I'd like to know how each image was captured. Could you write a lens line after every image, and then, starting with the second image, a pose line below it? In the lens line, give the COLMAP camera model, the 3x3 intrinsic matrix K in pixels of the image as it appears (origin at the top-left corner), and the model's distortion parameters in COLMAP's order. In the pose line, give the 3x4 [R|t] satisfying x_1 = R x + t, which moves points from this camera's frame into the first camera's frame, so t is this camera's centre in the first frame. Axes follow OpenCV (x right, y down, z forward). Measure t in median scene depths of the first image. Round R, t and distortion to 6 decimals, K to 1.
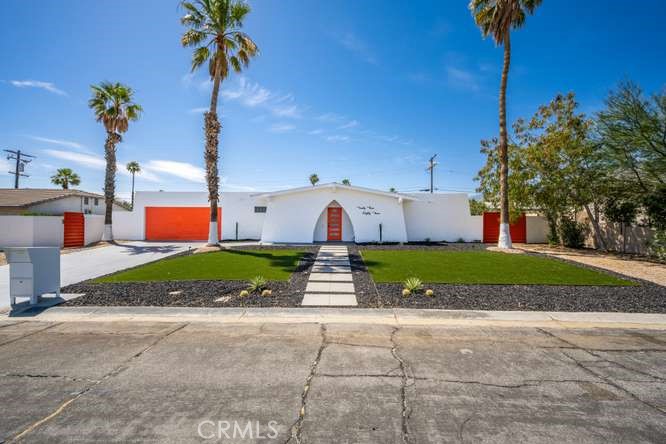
lens RADIAL K [[265.2, 0, 337.7], [0, 265.2, 221.0], [0, 0, 1]] dist [0.001249, 0.000129]
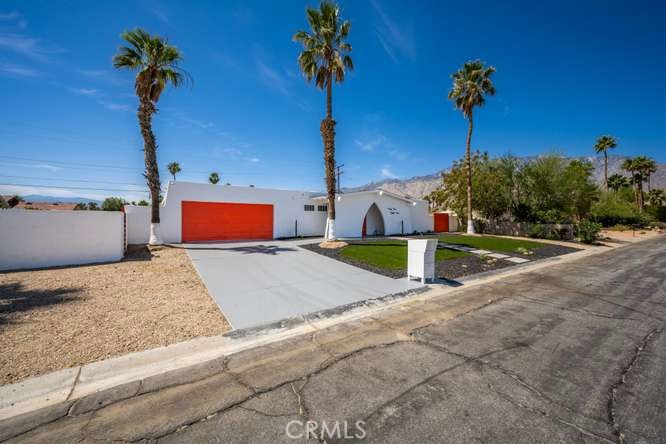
lens RADIAL K [[260.3, 0, 333.0], [0, 260.3, 222.0], [0, 0, 1]] dist [-0.002321, -0.000100]
pose [[0.810655, -0.007551, 0.585475, -0.864055], [-0.003099, 0.999848, 0.017186, -0.005167], [-0.585516, -0.015746, 0.810508, 0.097925]]
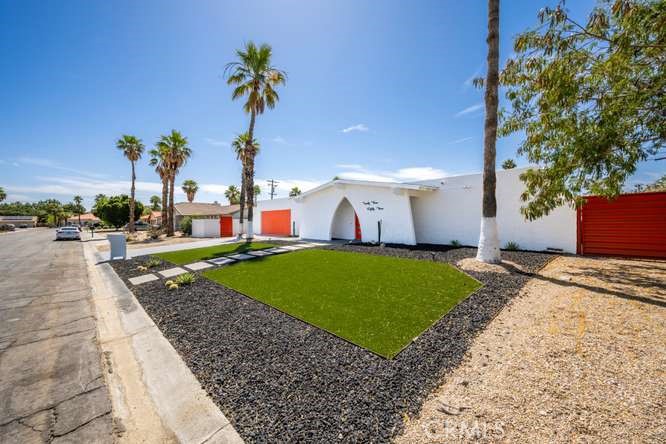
lens RADIAL K [[262.5, 0, 334.5], [0, 262.5, 215.9], [0, 0, 1]] dist [0.027572, 0.000129]
pose [[0.706295, -0.026499, -0.707422, 0.607789], [0.013691, 0.999624, -0.023775, 0.012191], [0.707785, 0.007107, 0.706392, 0.280937]]
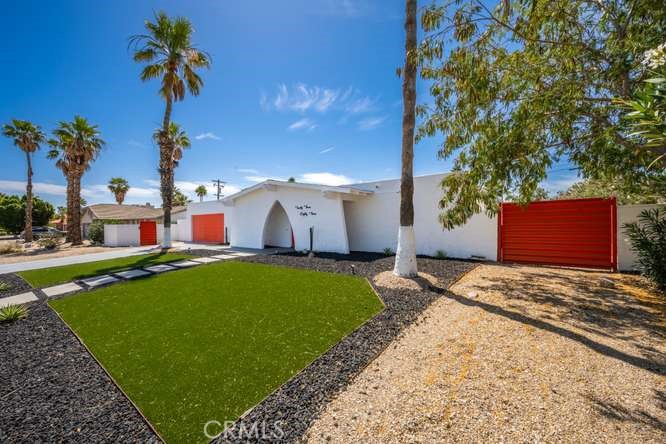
lens RADIAL K [[269.1, 0, 335.5], [0, 269.1, 225.9], [0, 0, 1]] dist [0.019246, 0.000195]
pose [[0.805171, -0.011511, -0.592932, 0.630490], [0.018403, 0.999815, 0.005580, 0.003312], [0.592758, -0.015404, 0.805233, 0.383266]]
